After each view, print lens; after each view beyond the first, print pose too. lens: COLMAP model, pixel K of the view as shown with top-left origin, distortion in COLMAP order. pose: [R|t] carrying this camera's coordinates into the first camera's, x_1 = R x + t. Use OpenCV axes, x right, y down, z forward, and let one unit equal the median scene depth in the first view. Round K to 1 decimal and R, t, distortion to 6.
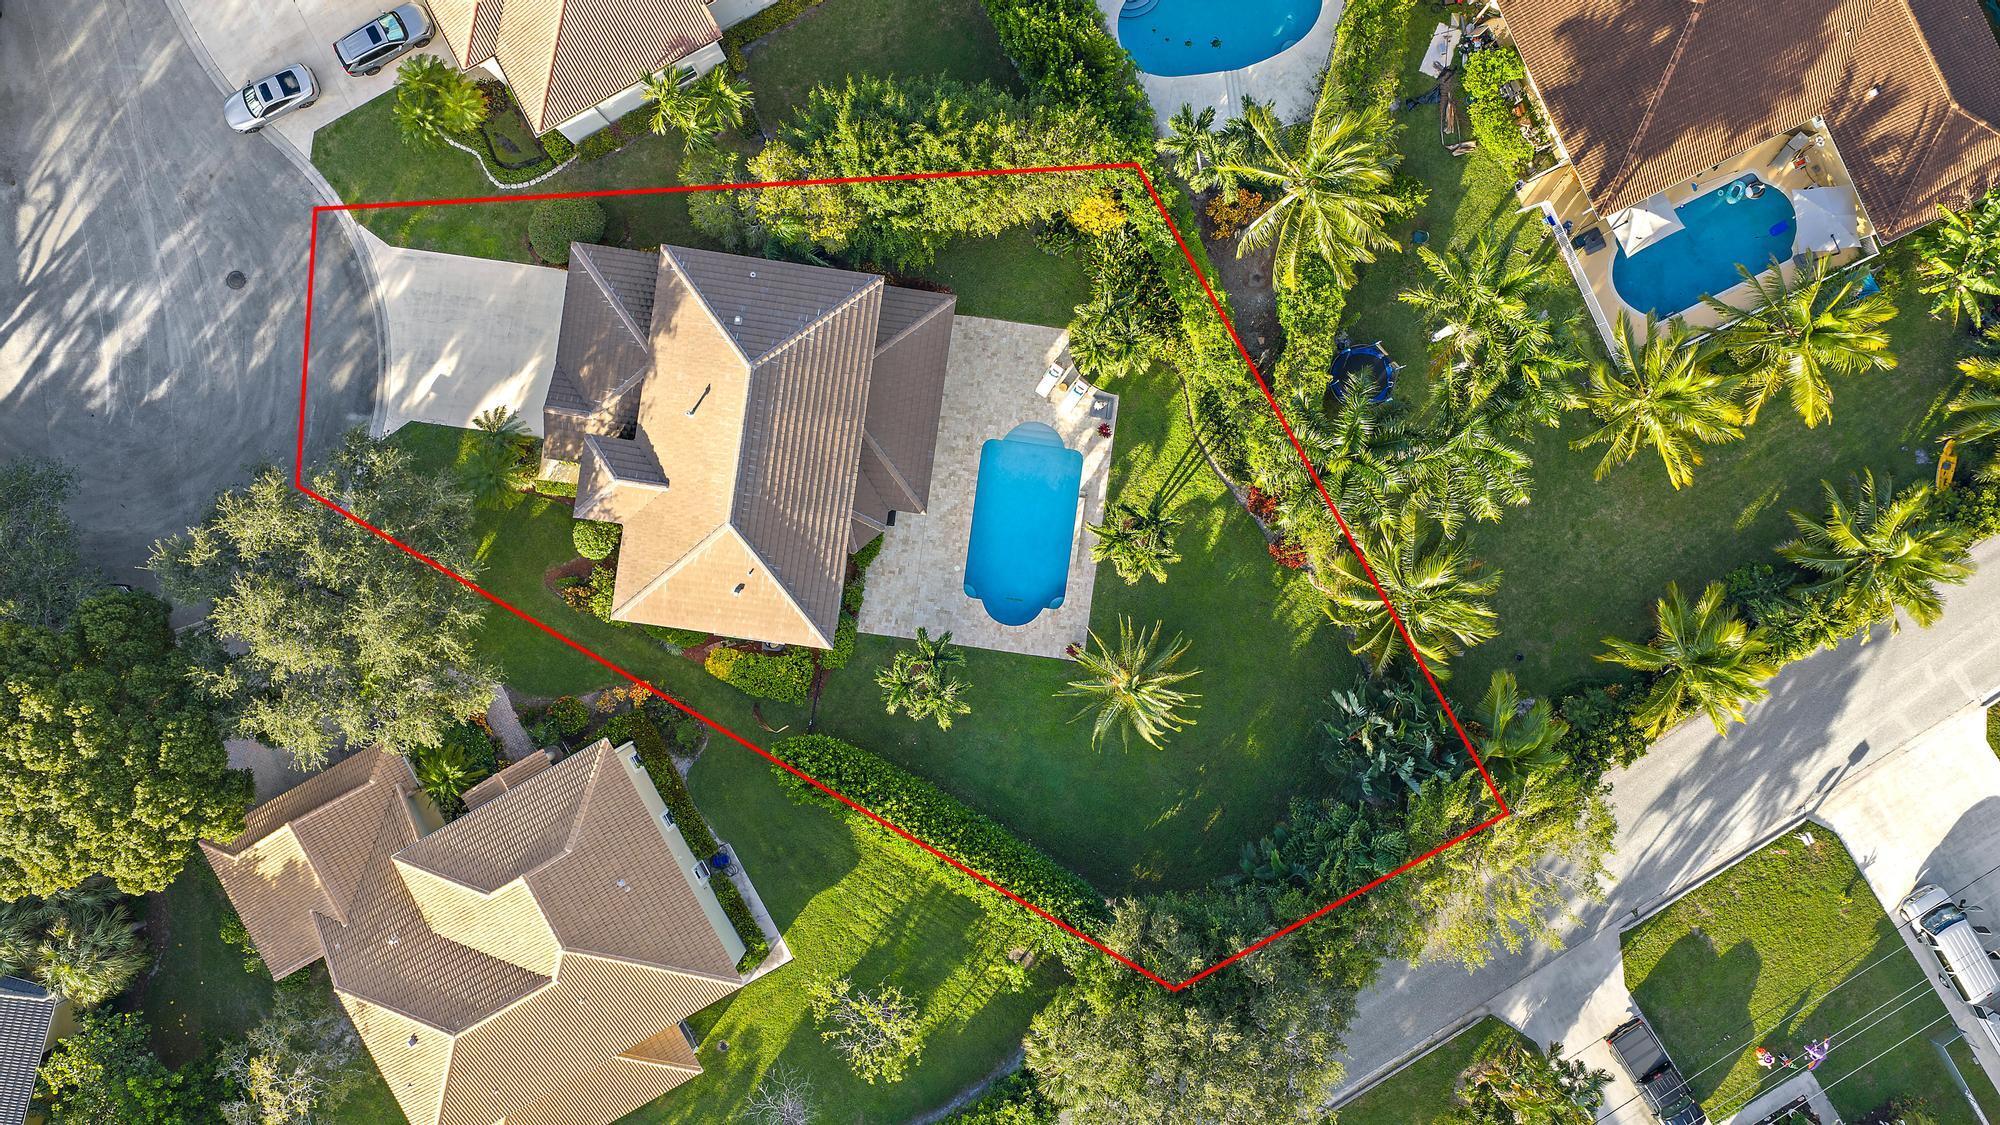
lens RADIAL K [[1654.2, 0, 1000.0], [0, 1654.2, 562.5], [0, 0, 1]] dist [0.044742, -0.112497]
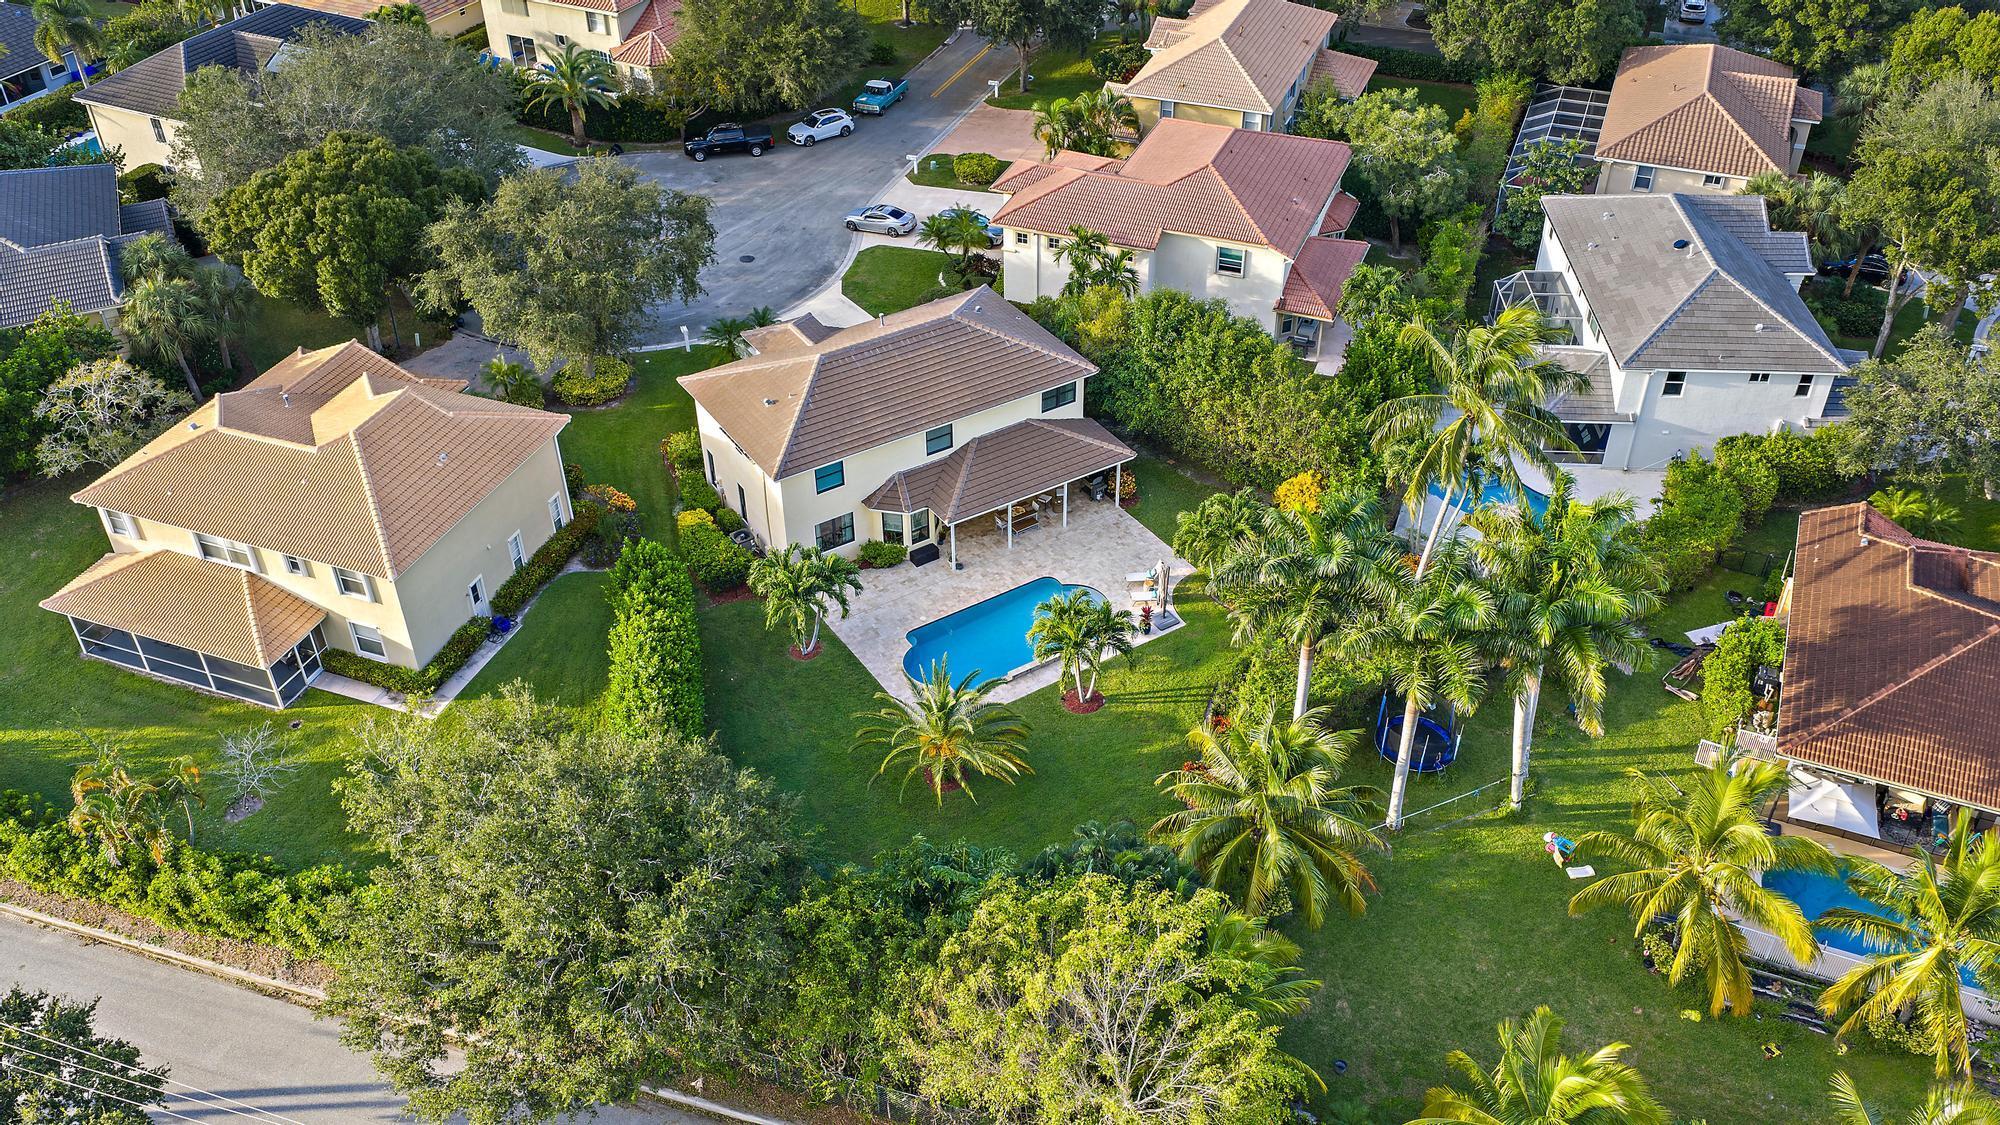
lens RADIAL K [[1654.2, 0, 1000.0], [0, 1654.2, 562.5], [0, 0, 1]] dist [0.044742, -0.112497]
pose [[0.653185, 0.461974, -0.599941, 0.526465], [-0.756461, 0.363161, -0.543950, 0.451861], [-0.033416, 0.809131, 0.586677, 0.445663]]
